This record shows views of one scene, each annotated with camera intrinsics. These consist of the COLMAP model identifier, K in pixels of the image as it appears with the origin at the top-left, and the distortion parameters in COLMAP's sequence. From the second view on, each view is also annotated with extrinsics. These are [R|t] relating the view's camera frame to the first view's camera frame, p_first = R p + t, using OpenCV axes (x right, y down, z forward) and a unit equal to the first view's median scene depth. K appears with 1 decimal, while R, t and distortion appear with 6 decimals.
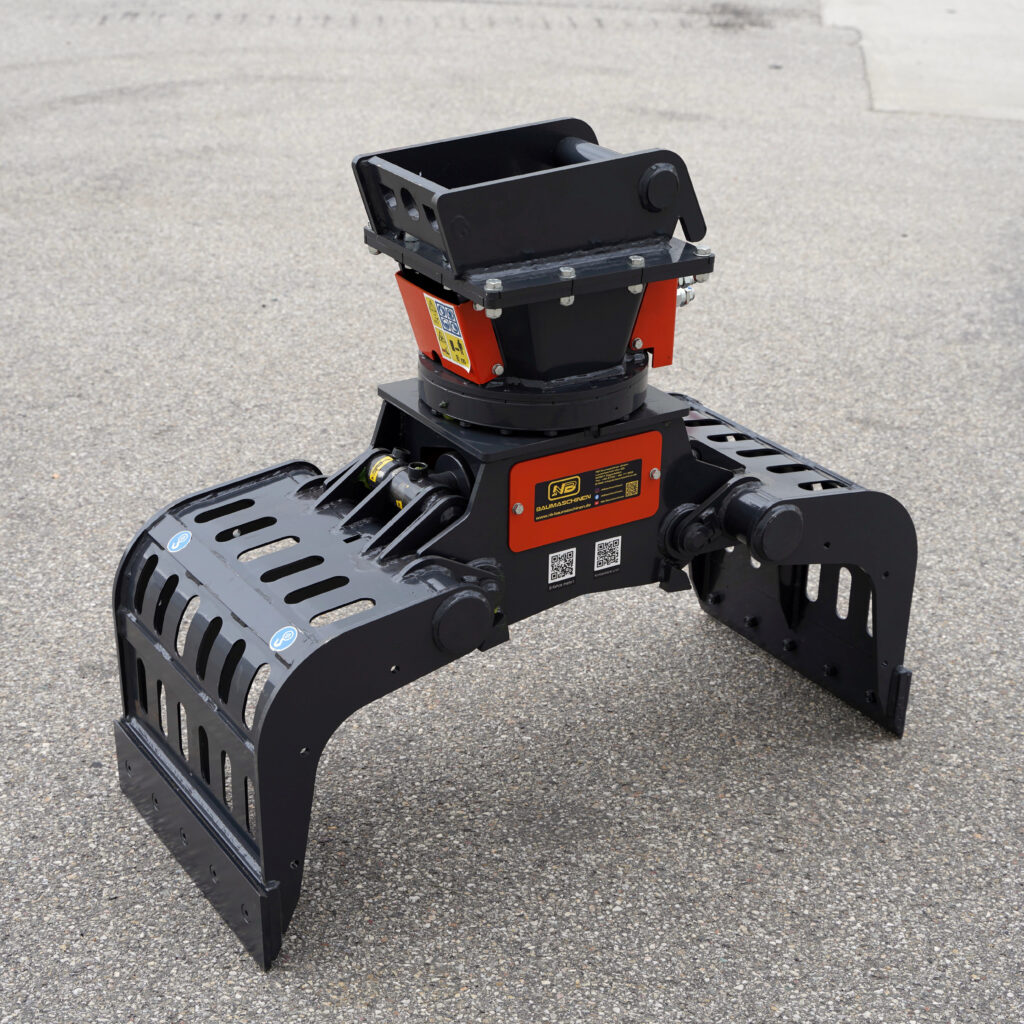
lens RADIAL K [[1837.0, 0, 512.7], [0, 1837.0, 516.1], [0, 0, 1]] dist [0.002886, 0.000000]
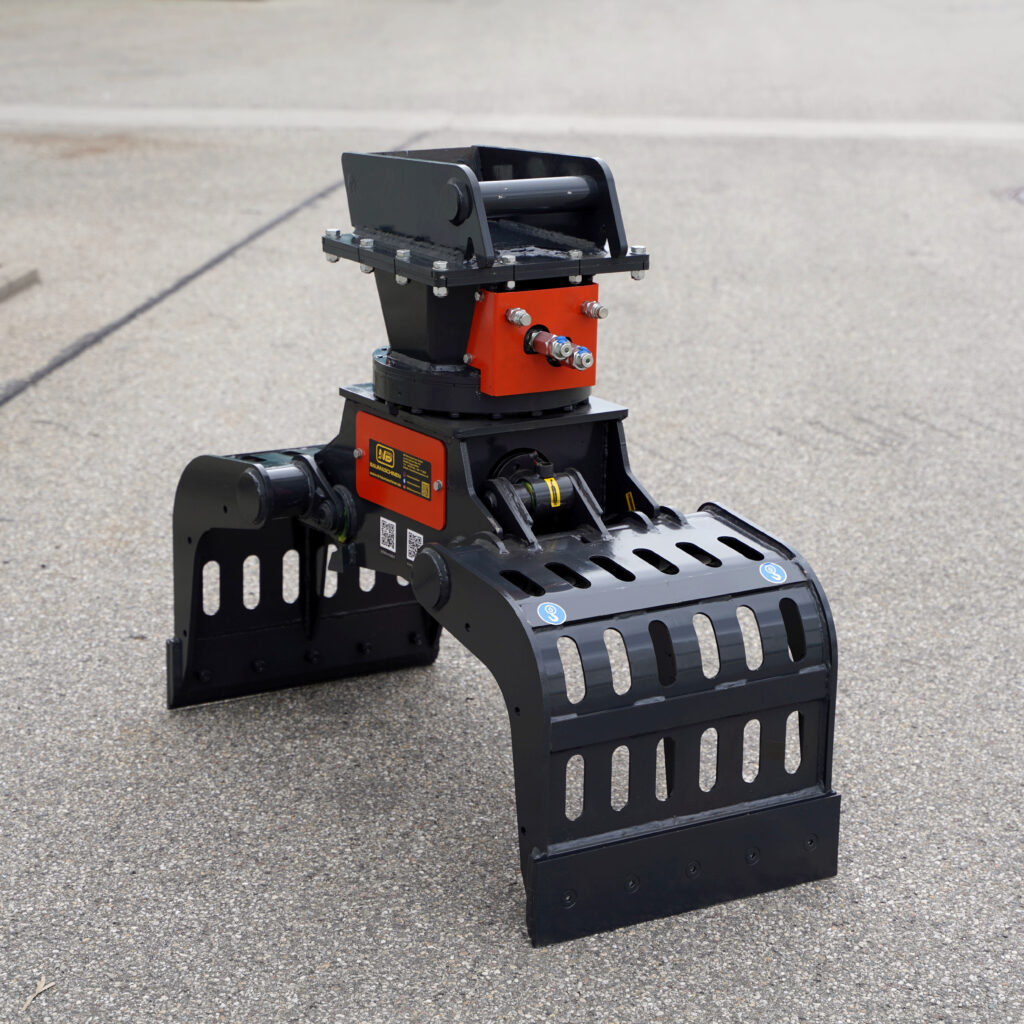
lens RADIAL K [[2773.0, 0, 512.5], [0, 2773.0, 511.5], [0, 0, 1]] dist [0.100953, 0.000000]
pose [[-0.022237, 0.227335, -0.973563, 1.583349], [-0.421351, 0.880962, 0.215336, -0.360348], [0.906625, 0.415000, 0.076198, 0.943826]]
